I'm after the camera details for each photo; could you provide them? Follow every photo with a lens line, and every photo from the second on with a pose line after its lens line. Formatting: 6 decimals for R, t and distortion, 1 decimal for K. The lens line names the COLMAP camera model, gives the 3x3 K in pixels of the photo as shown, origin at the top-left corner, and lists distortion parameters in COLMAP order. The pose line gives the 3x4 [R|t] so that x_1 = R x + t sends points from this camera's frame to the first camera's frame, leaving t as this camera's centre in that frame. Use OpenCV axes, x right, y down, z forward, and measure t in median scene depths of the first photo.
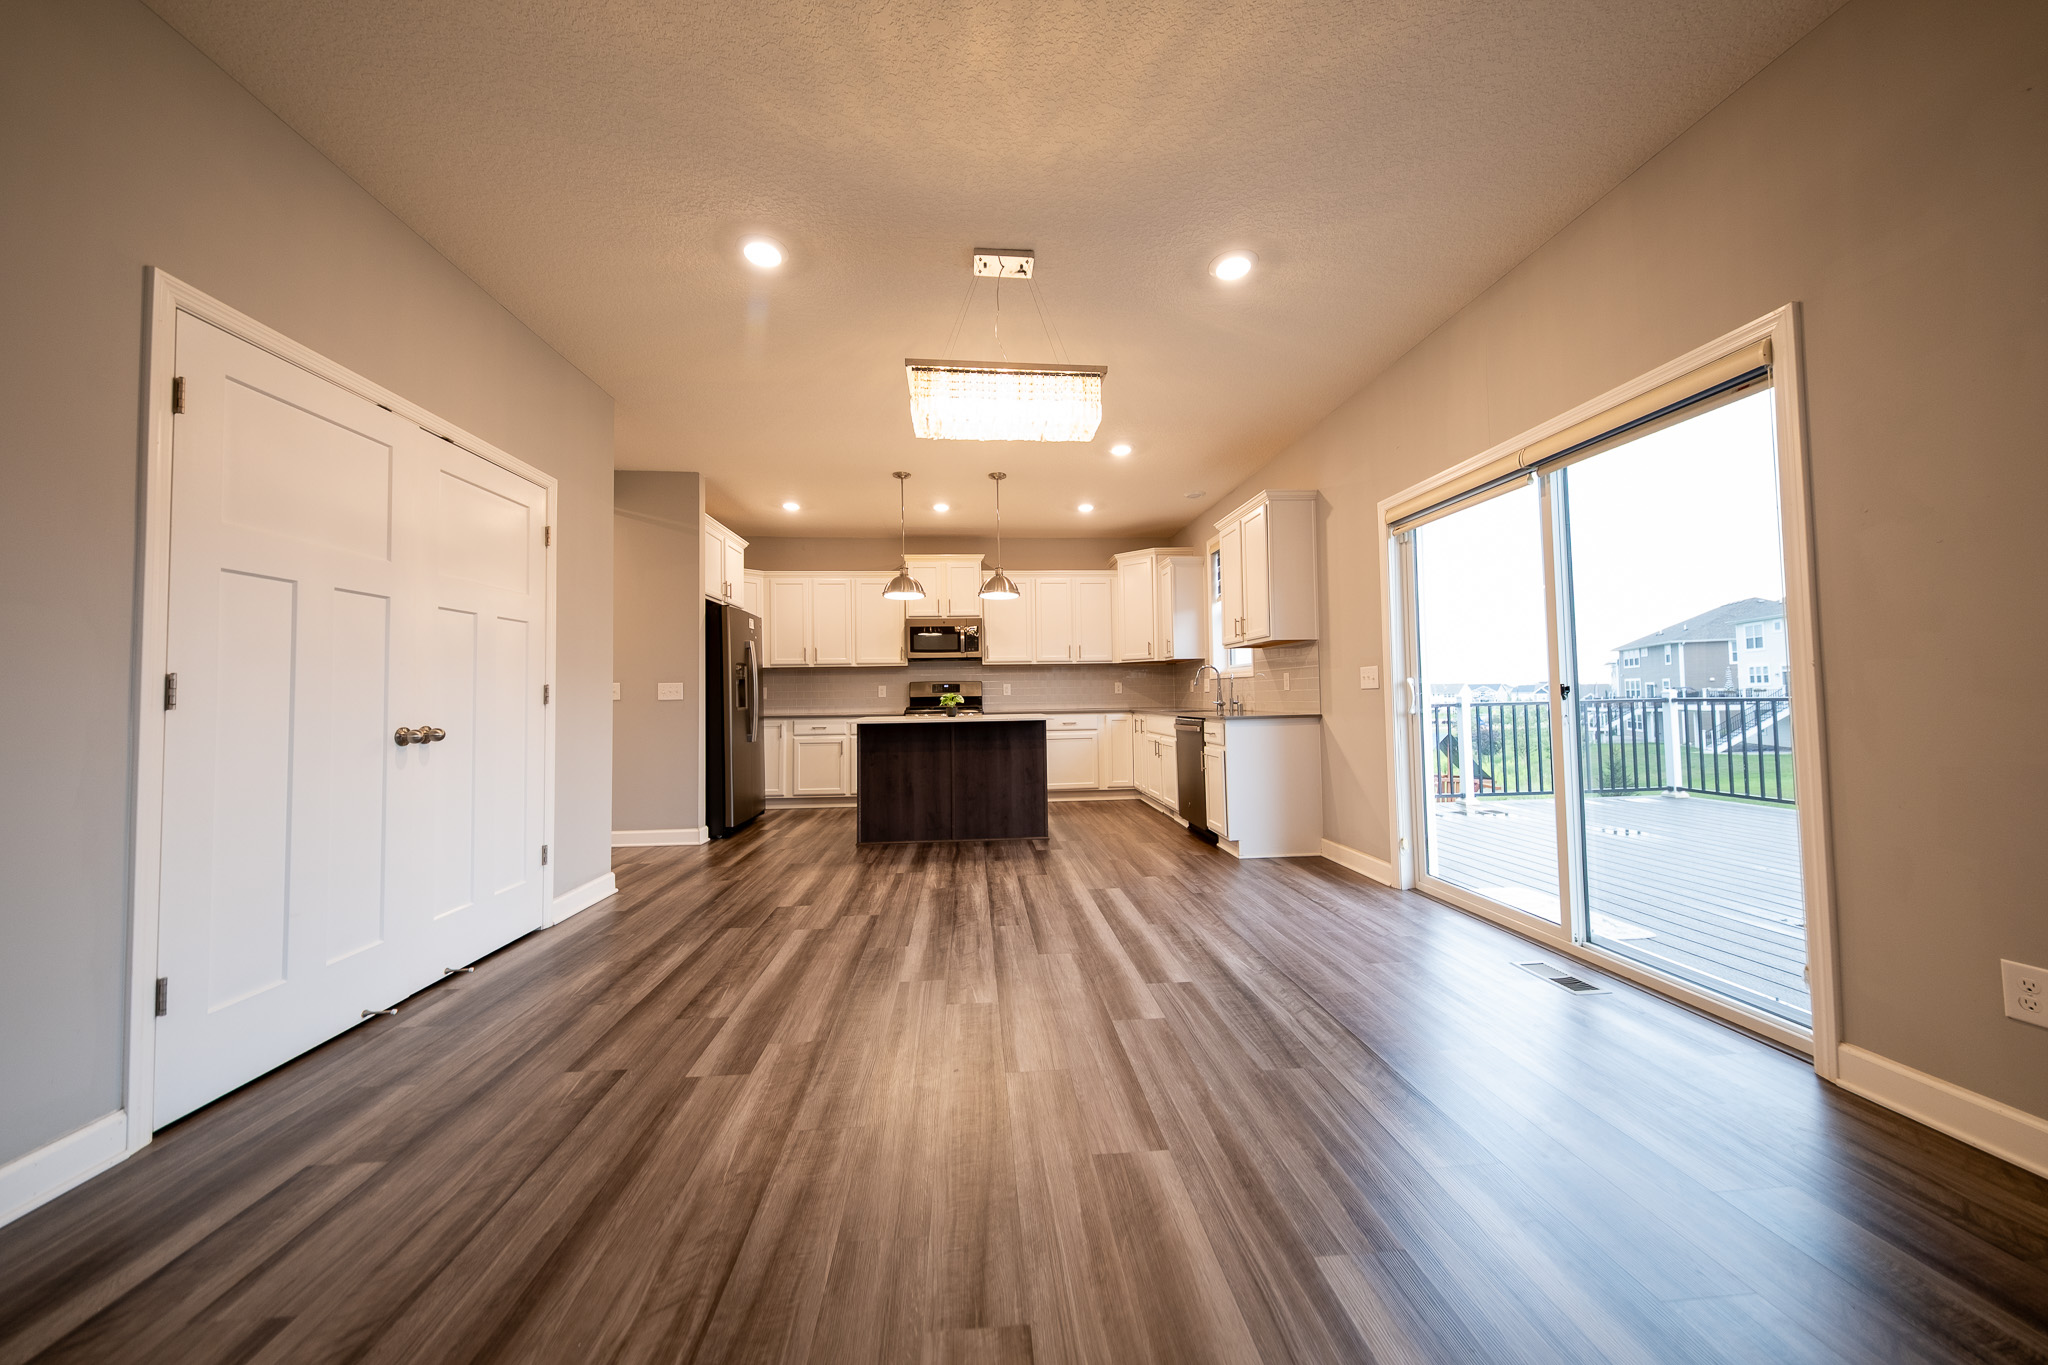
lens RADIAL K [[684.2, 0, 1024.2], [0, 684.2, 674.3], [0, 0, 1]] dist [0.003173, -0.000290]
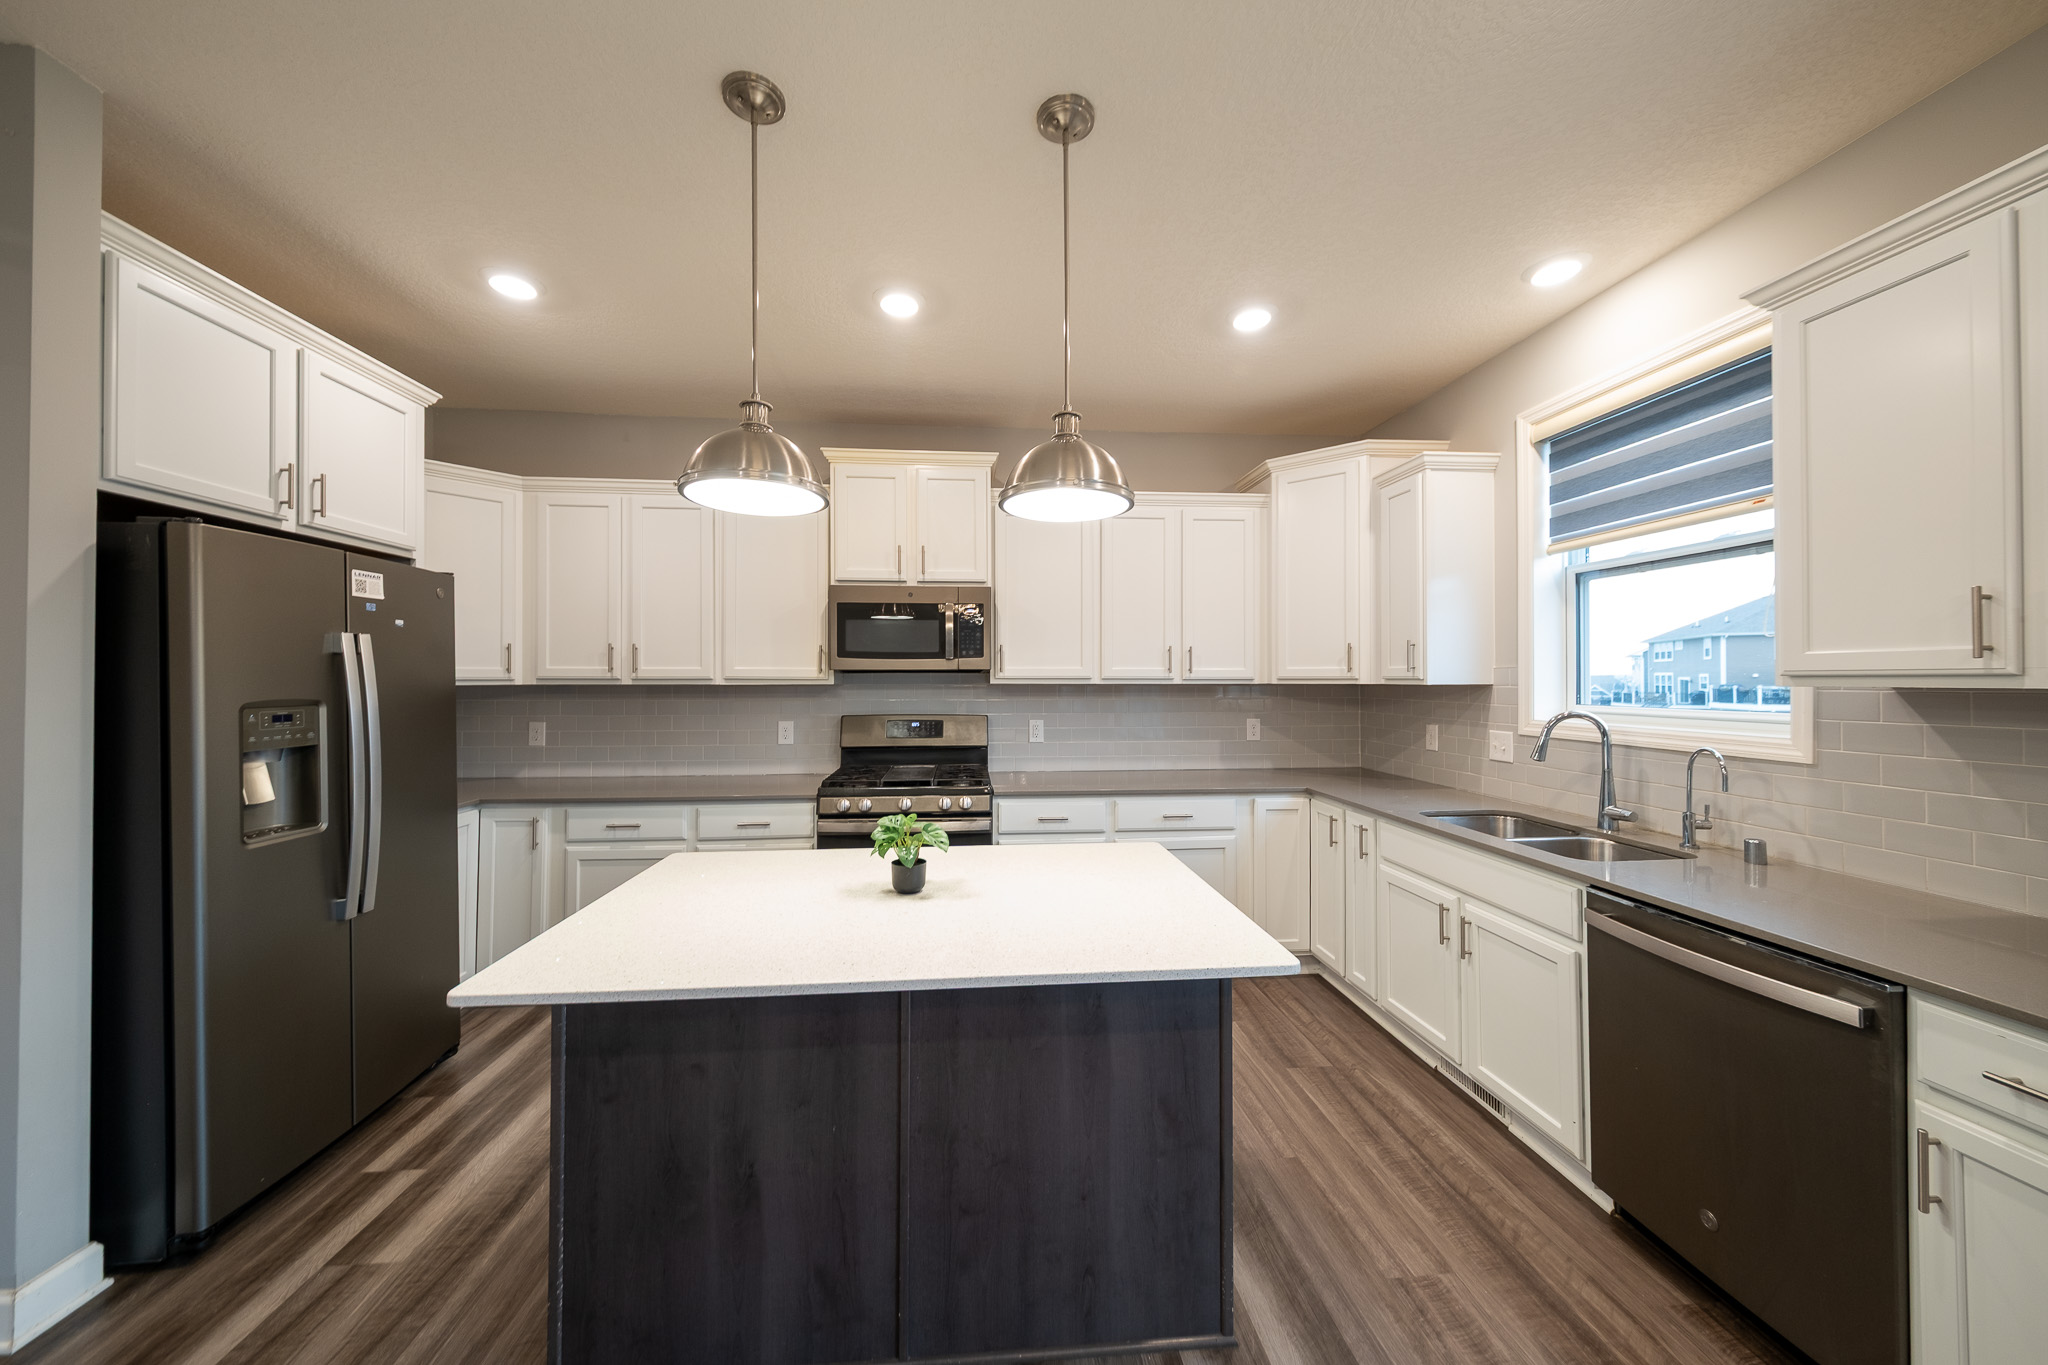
lens RADIAL K [[684.2, 0, 1025.8], [0, 684.2, 674.5], [0, 0, 1]] dist [0.003173, -0.000290]
pose [[0.999724, 0.014901, 0.018169, -0.045410], [-0.015414, 0.999478, 0.028401, -0.035221], [-0.017736, -0.028673, 0.999431, 0.523604]]
